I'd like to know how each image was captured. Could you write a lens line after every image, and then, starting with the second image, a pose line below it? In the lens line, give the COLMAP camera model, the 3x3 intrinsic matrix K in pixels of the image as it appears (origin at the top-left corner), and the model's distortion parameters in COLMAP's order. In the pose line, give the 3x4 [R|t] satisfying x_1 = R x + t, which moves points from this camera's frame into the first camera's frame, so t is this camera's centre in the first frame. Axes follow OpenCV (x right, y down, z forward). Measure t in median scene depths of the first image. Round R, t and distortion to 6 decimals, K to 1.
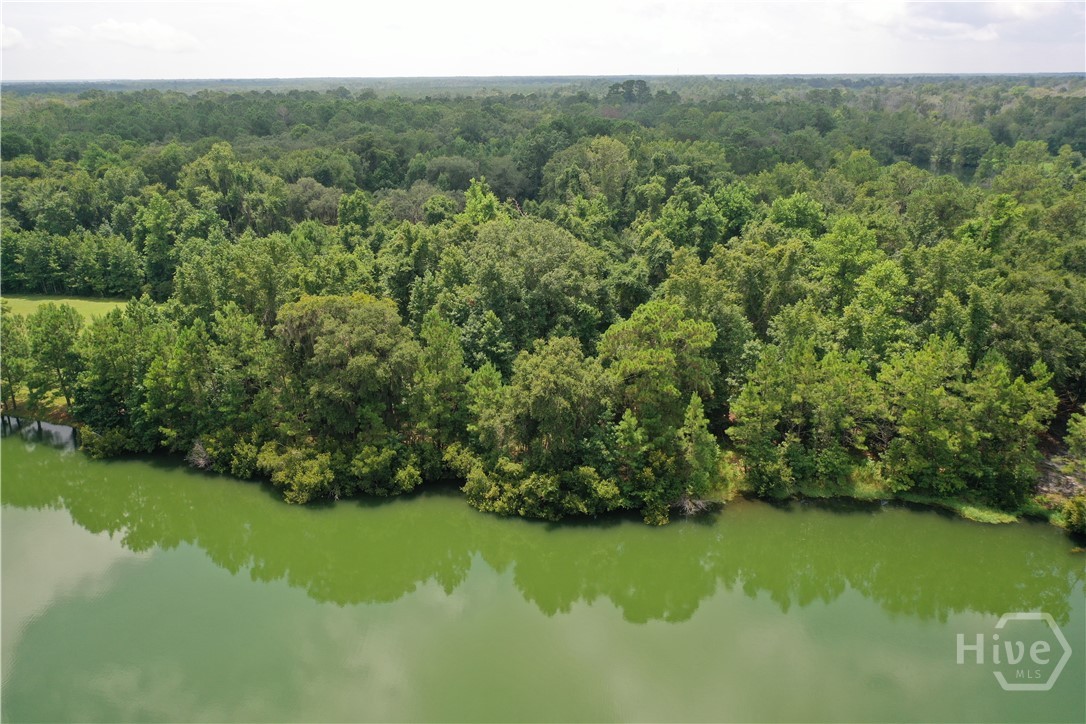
lens RADIAL K [[846.3, 0, 538.8], [0, 846.3, 358.6], [0, 0, 1]] dist [-0.006889, -0.005446]
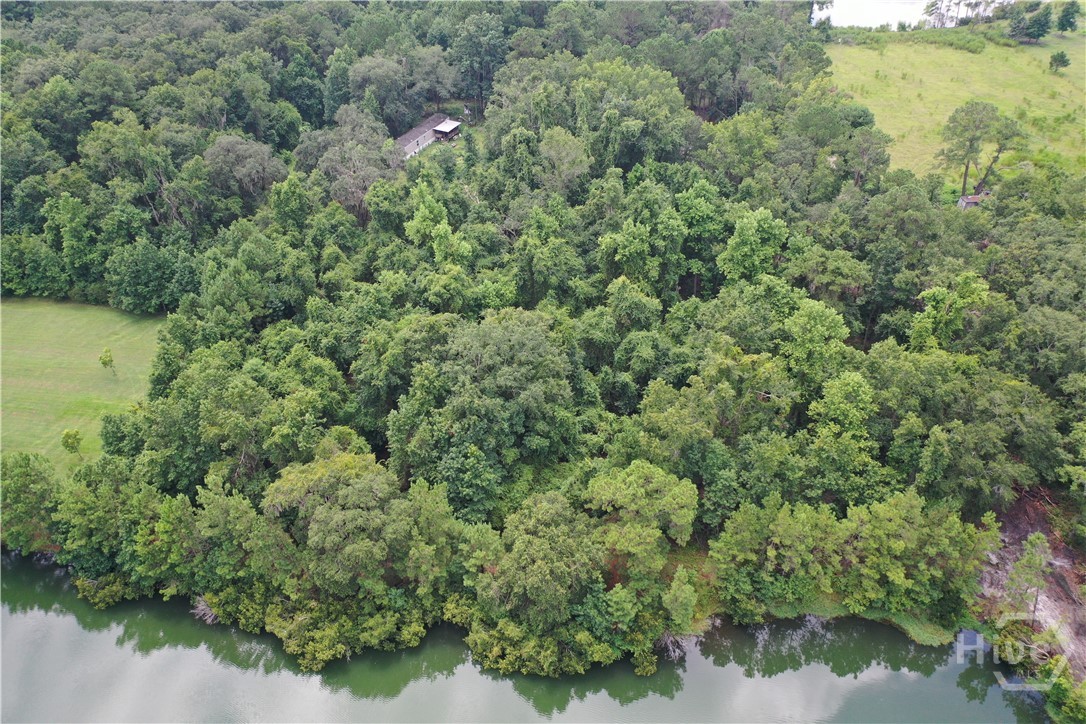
lens RADIAL K [[846.3, 0, 539.5], [0, 846.3, 356.0], [0, 0, 1]] dist [-0.006889, -0.005446]
pose [[0.994439, -0.070910, 0.077859, -0.050216], [0.043608, 0.950238, 0.308457, -0.482711], [-0.095857, -0.303347, 0.948046, 0.071802]]
